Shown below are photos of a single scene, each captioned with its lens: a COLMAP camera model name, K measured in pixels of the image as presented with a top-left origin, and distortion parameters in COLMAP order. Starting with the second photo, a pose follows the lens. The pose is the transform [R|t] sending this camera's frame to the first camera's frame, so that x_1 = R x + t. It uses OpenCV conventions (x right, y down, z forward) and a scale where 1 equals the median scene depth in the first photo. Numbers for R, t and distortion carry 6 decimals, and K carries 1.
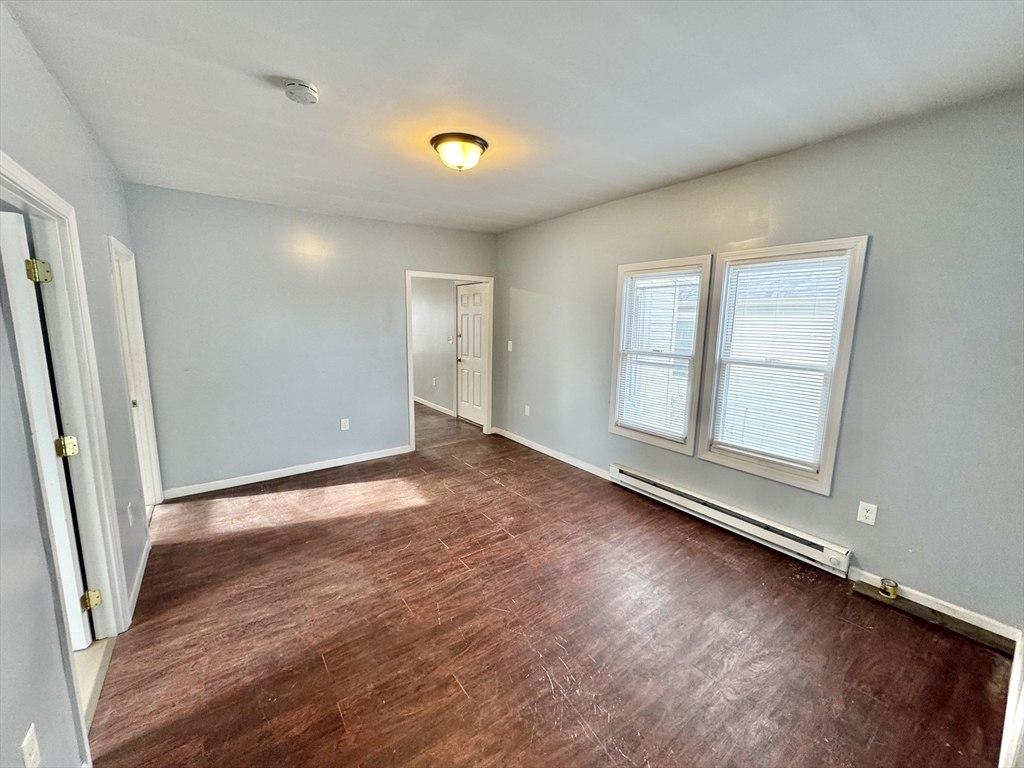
lens RADIAL K [[404.5, 0, 512.0], [0, 404.5, 384.0], [0, 0, 1]] dist [-0.002999, 0.000313]
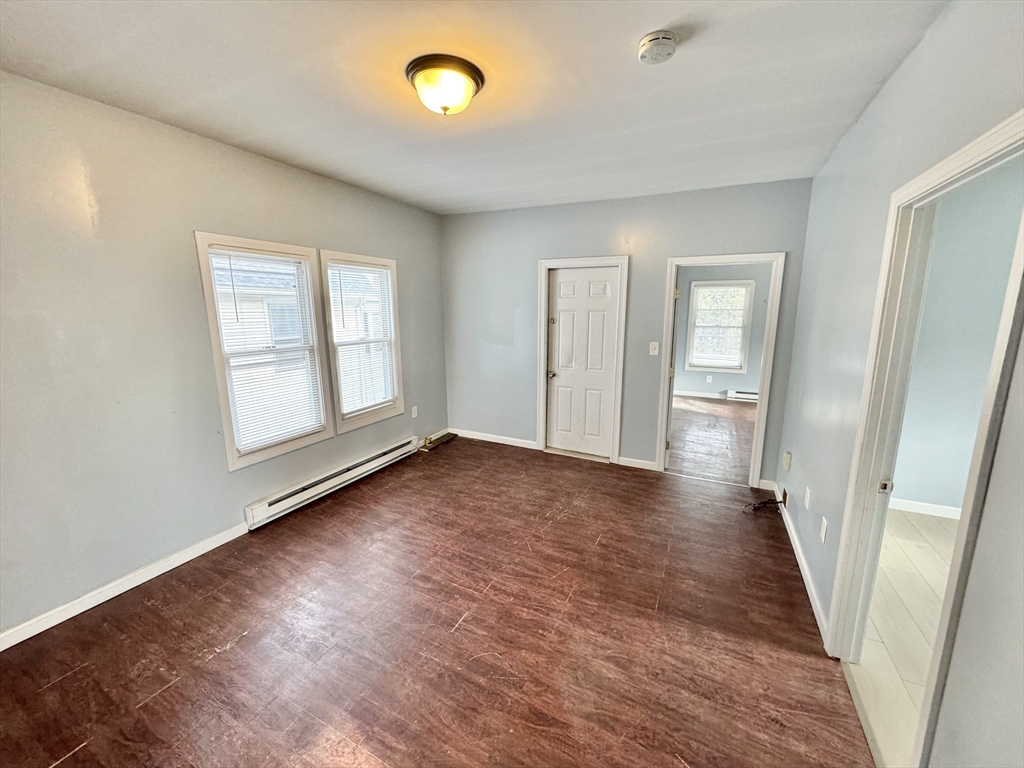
lens RADIAL K [[404.5, 0, 512.0], [0, 404.5, 384.0], [0, 0, 1]] dist [-0.002999, 0.000313]
pose [[-0.461311, -0.175774, 0.869653, -0.803733], [0.138098, 0.954008, 0.266079, -0.206561], [-0.876425, 0.242842, -0.415820, 1.159010]]
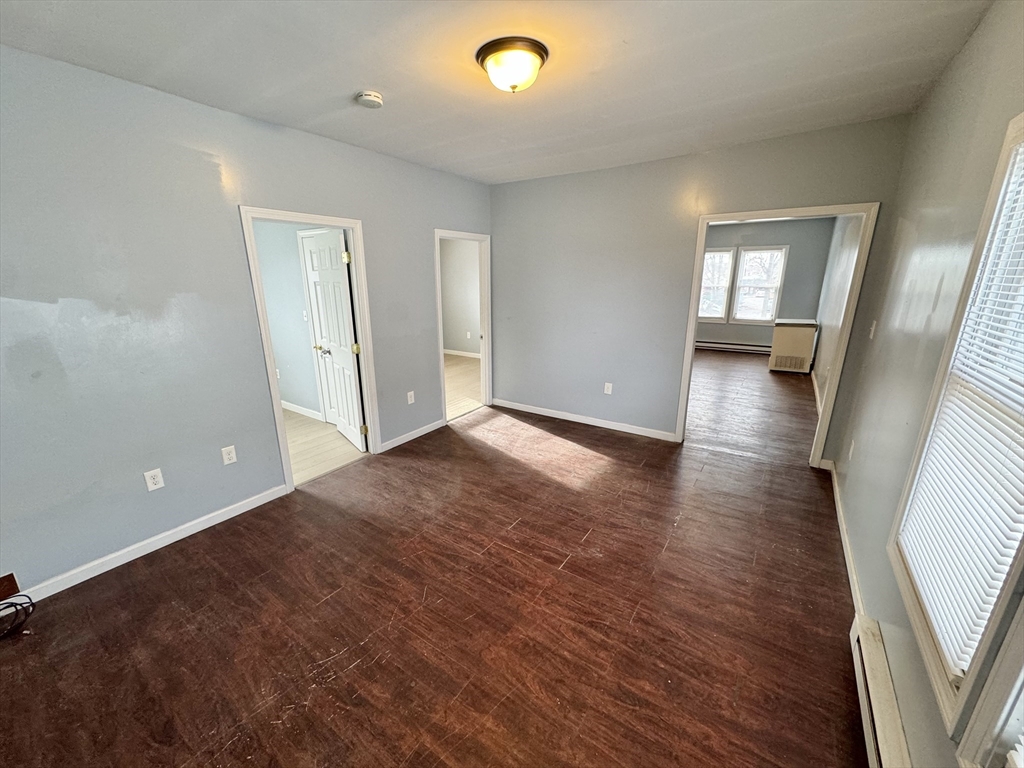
lens RADIAL K [[404.5, 0, 512.0], [0, 404.5, 384.0], [0, 0, 1]] dist [-0.002999, 0.000313]
pose [[0.339088, 0.232509, -0.911570, 0.637439], [-0.142058, 0.970521, 0.194702, -0.109411], [0.929967, 0.063475, 0.362121, 0.654911]]
